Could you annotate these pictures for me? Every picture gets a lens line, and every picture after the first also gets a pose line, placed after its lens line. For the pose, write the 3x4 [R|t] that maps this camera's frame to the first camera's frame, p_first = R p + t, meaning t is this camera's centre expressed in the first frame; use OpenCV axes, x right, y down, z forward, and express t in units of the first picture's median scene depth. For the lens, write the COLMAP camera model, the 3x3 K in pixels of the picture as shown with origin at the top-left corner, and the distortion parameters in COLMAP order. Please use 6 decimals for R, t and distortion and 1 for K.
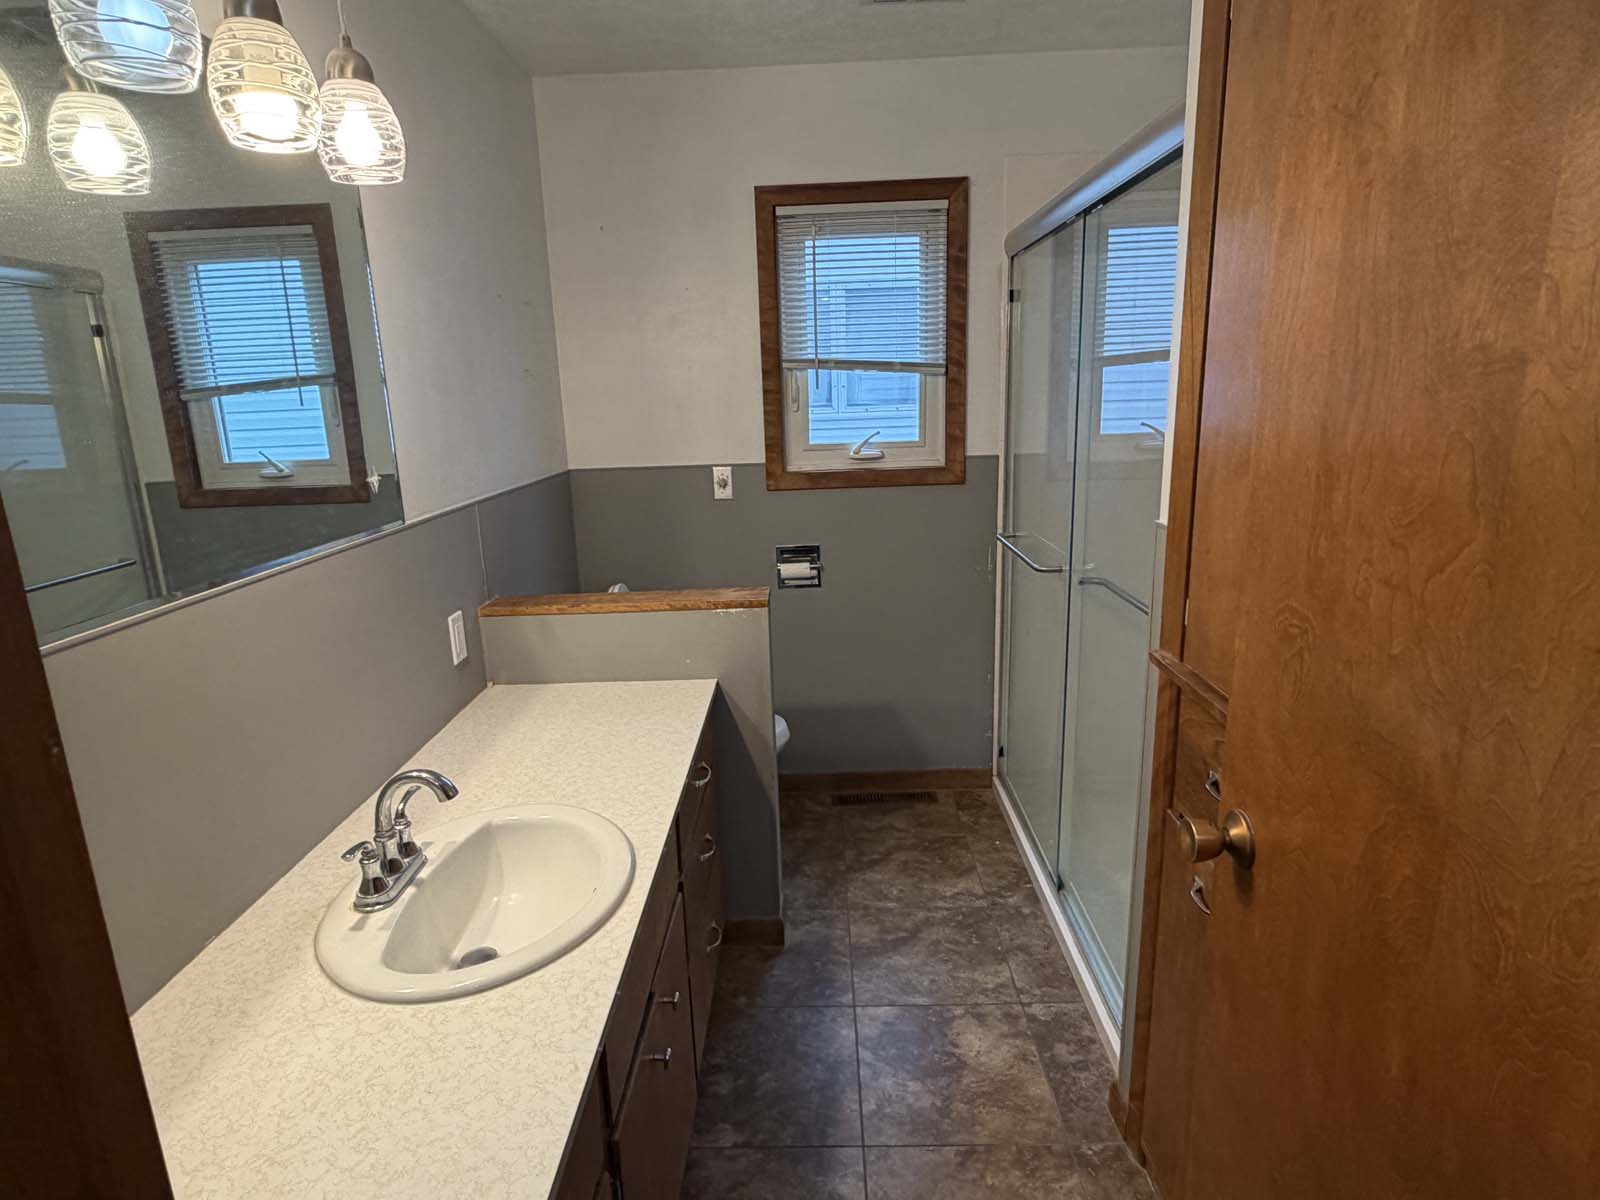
lens RADIAL K [[870.9, 0, 796.0], [0, 870.9, 598.9], [0, 0, 1]] dist [0.001226, -0.000757]
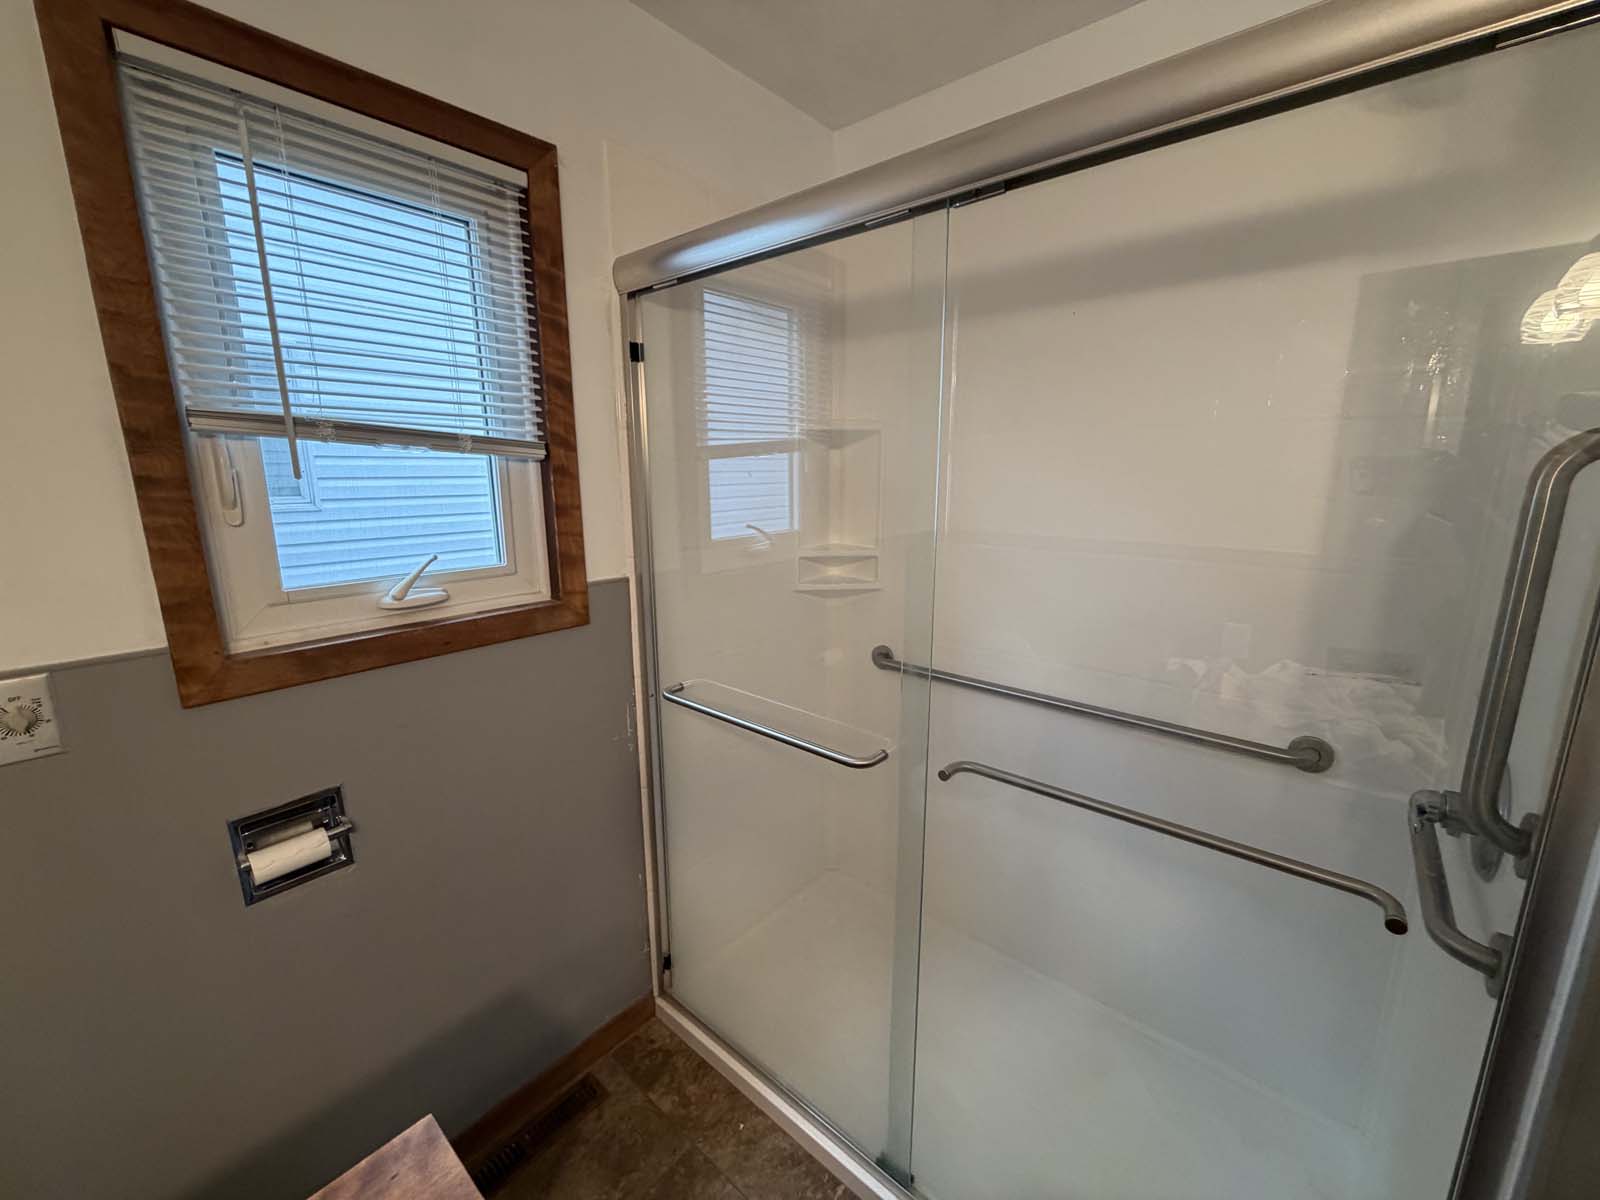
lens RADIAL K [[642.2, 0, 797.0], [0, 642.2, 602.3], [0, 0, 1]] dist [0.001731, -0.000315]
pose [[0.636434, -0.127030, 0.760799, -0.075909], [0.165712, 0.985832, 0.025980, -0.135461], [-0.753320, 0.109539, 0.648467, 0.561499]]
